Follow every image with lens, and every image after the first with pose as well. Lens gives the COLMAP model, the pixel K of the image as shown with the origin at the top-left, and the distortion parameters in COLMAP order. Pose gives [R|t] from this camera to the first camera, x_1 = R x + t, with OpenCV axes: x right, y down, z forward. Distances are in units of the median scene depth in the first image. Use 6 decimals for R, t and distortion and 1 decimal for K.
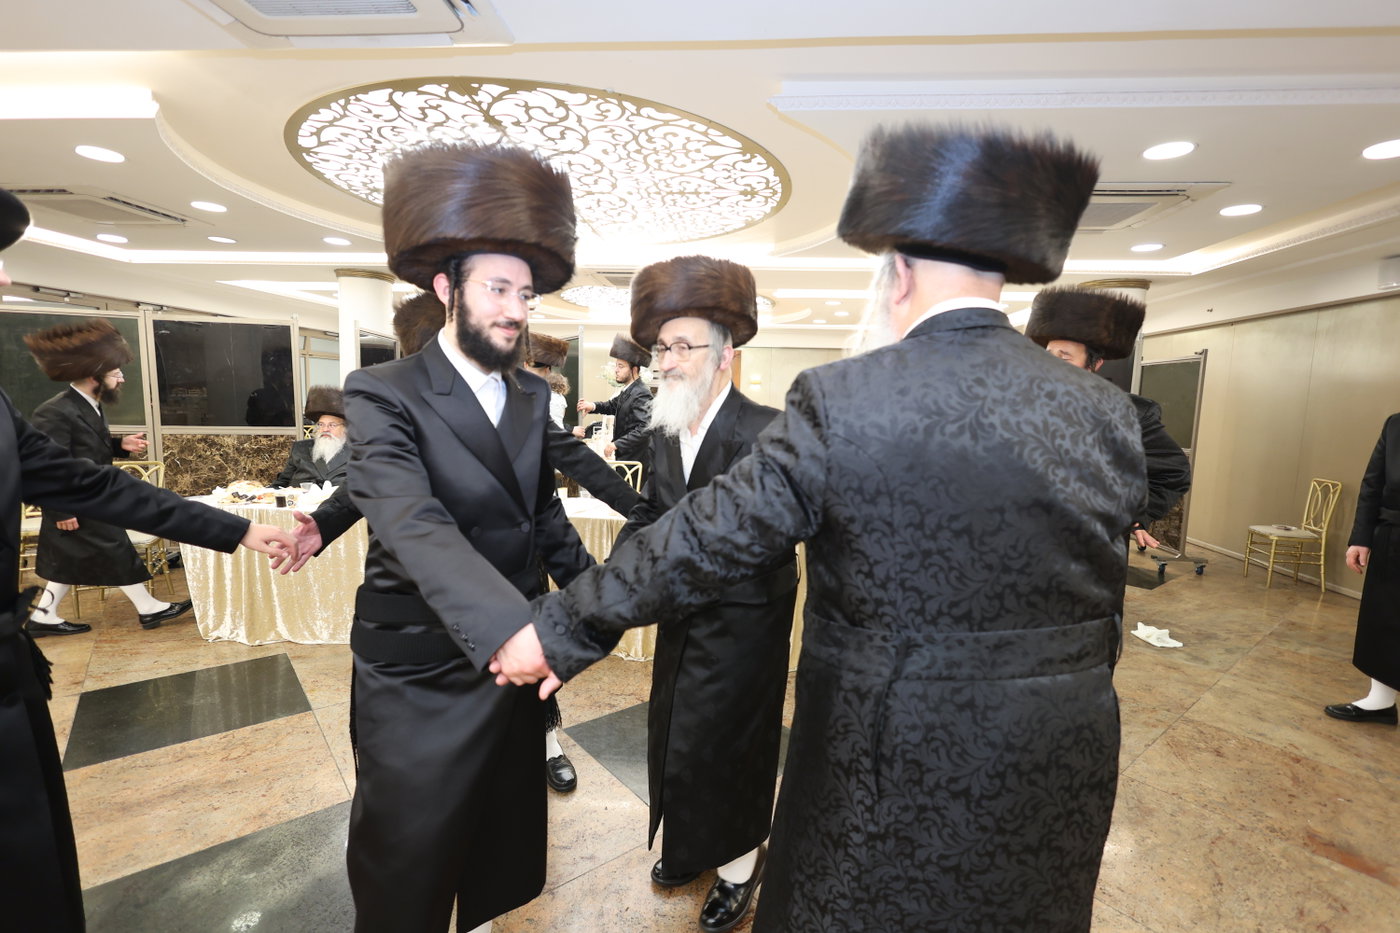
lens RADIAL K [[651.9, 0, 700.0], [0, 651.9, 466.5], [0, 0, 1]] dist [0.004683, 0.001164]
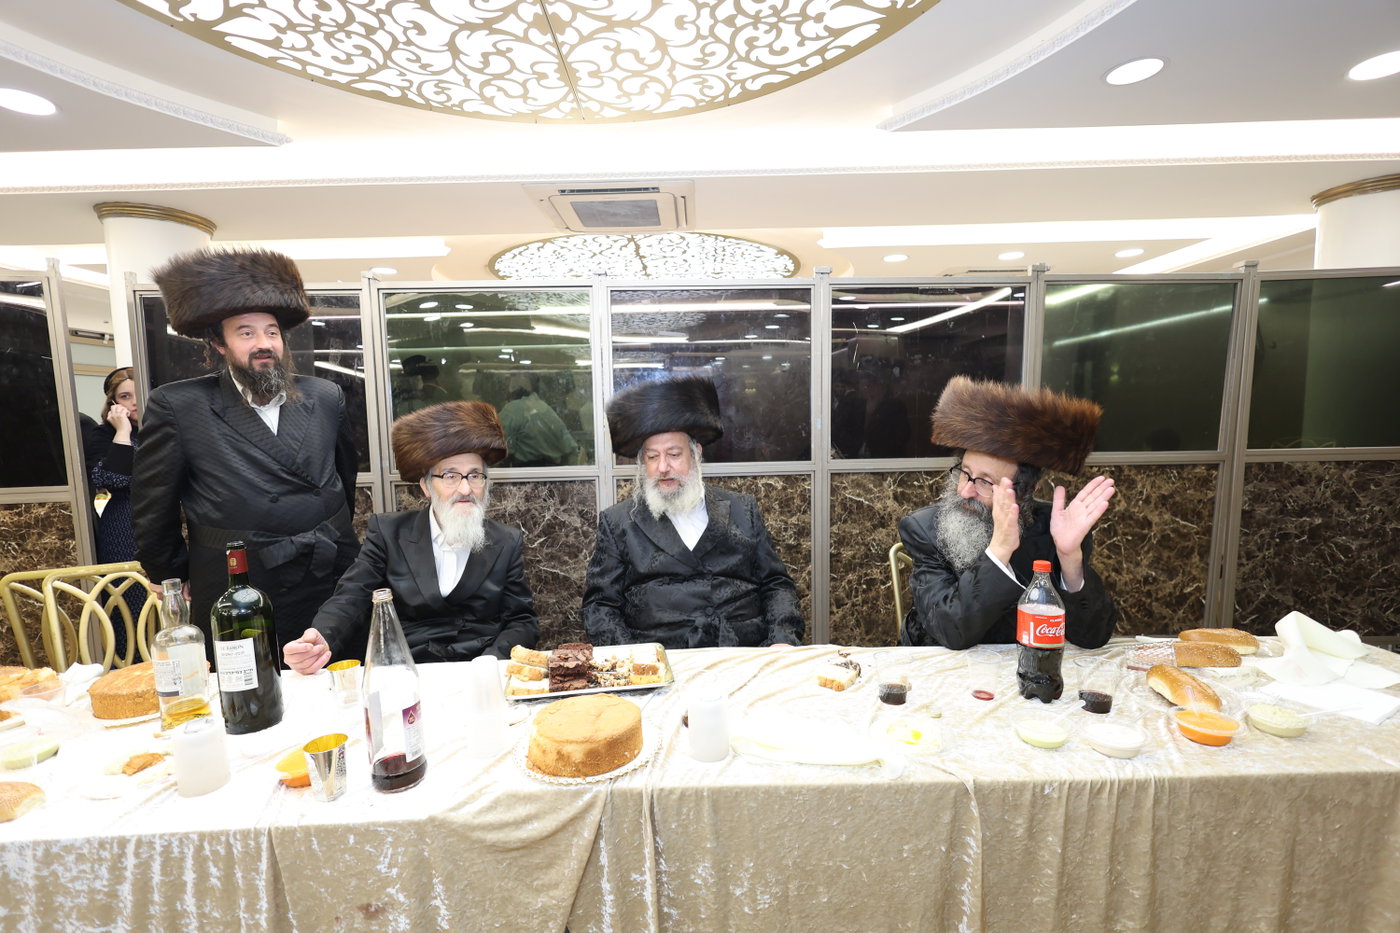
lens RADIAL K [[649.3, 0, 690.9], [0, 649.3, 480.9], [0, 0, 1]] dist [0.024645, 0.000331]
pose [[-0.996708, -0.001598, -0.081062, -0.374002], [-0.018054, 0.979079, 0.202678, -0.173299], [0.079042, 0.203474, -0.975885, 1.800988]]
